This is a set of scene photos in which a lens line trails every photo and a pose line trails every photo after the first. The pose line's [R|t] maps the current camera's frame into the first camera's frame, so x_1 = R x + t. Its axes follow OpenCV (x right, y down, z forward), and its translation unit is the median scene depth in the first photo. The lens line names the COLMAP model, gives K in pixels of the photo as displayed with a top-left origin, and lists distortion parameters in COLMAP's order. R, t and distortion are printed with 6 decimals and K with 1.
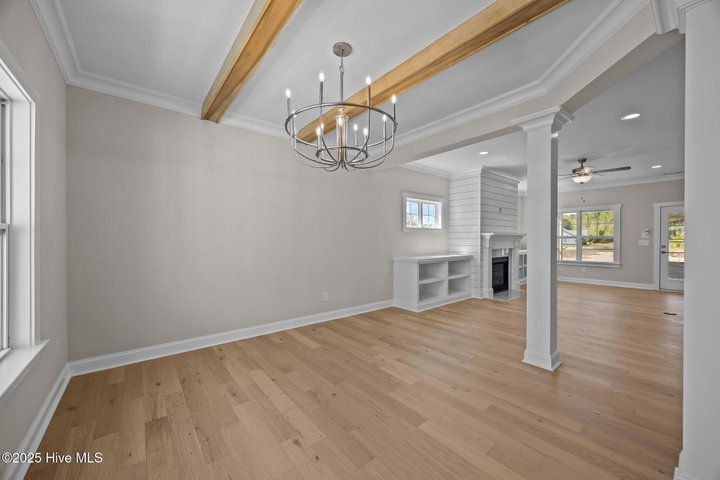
lens RADIAL K [[275.1, 0, 359.8], [0, 275.1, 241.6], [0, 0, 1]] dist [-0.001237, -0.000493]
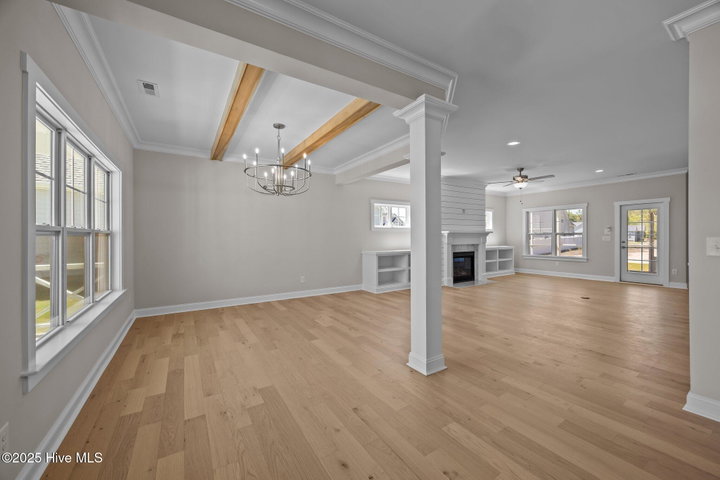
lens RADIAL K [[275.1, 0, 357.5], [0, 275.1, 238.4], [0, 0, 1]] dist [-0.001237, -0.000493]
pose [[0.993088, -0.005481, -0.117244, 0.388535], [0.005072, 0.999980, -0.003795, 0.005160], [0.117262, 0.003174, 0.993096, -0.401835]]
